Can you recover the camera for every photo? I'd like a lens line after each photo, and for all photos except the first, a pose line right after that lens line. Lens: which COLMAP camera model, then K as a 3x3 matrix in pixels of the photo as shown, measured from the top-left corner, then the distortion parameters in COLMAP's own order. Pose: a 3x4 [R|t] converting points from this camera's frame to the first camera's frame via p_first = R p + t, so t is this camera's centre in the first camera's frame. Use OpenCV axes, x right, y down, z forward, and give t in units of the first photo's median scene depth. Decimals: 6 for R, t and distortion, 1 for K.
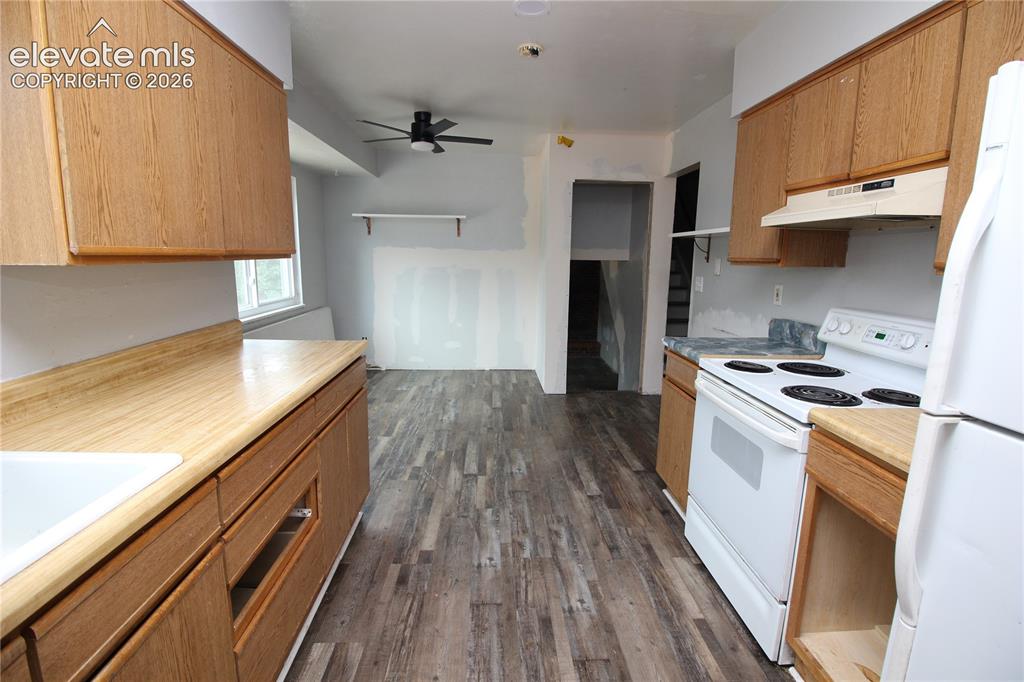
lens RADIAL K [[489.3, 0, 512.0], [0, 489.3, 341.0], [0, 0, 1]] dist [-0.017966, -0.000123]
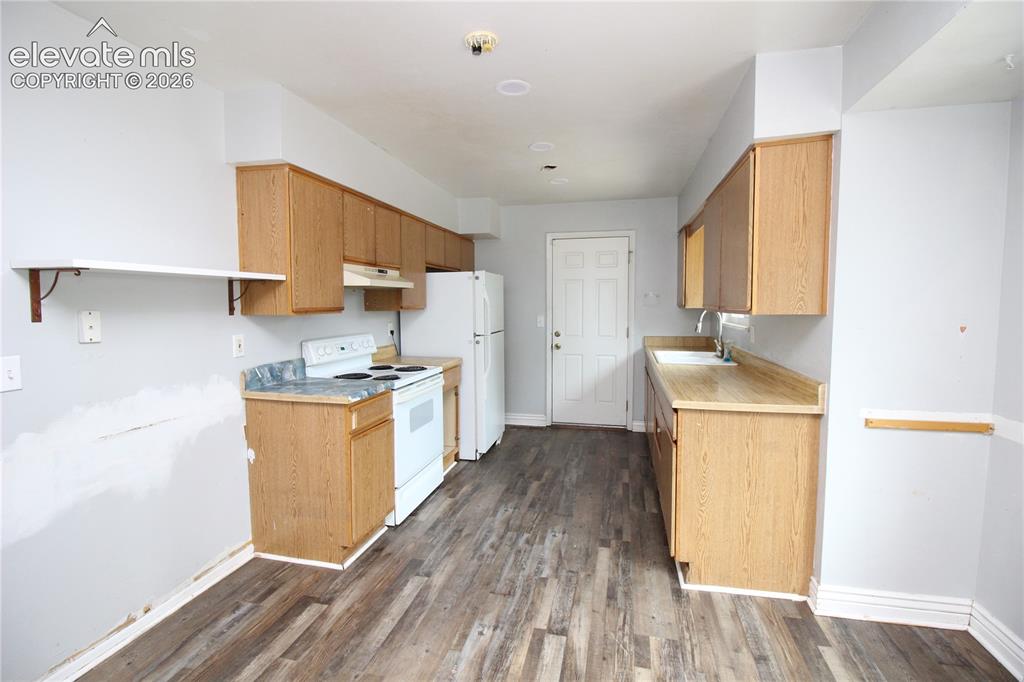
lens RADIAL K [[489.3, 0, 512.0], [0, 489.3, 341.0], [0, 0, 1]] dist [-0.017966, -0.000123]
pose [[-0.965308, -0.032470, 0.259088, -0.201842], [0.033787, 0.968363, 0.247247, -0.306460], [-0.258919, 0.247423, -0.933672, 1.671095]]
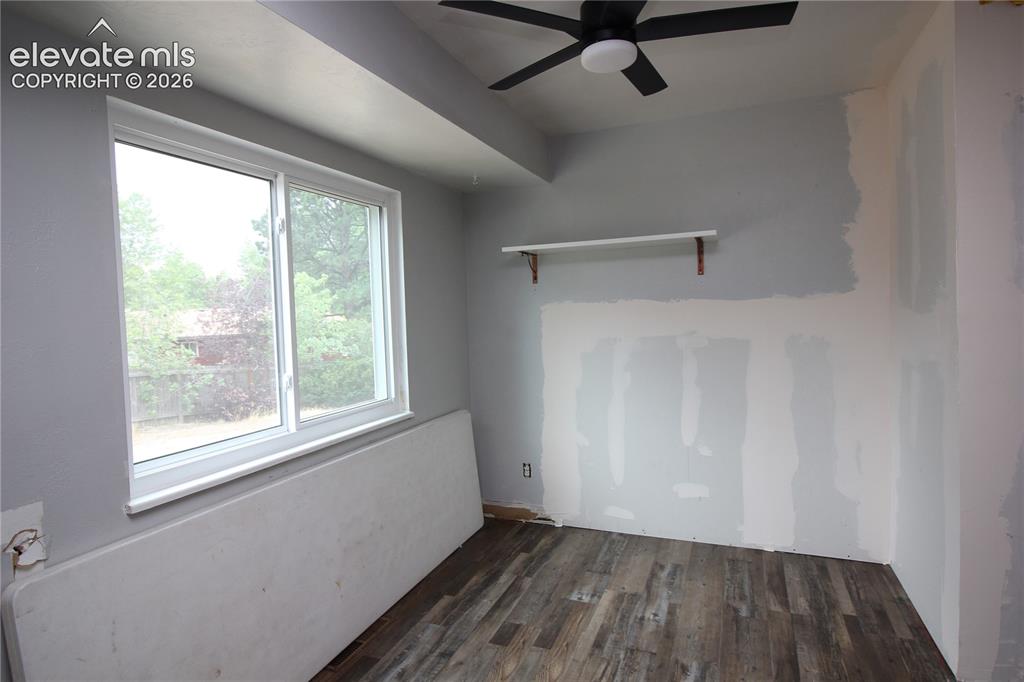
lens RADIAL K [[575.9, 0, 512.0], [0, 575.9, 341.0], [0, 0, 1]] dist [0.002037, -0.000293]
pose [[0.912659, -0.025943, -0.407898, -0.091870], [-0.023400, 0.993030, -0.115516, -0.145507], [0.408052, 0.114971, 0.905691, 0.777795]]
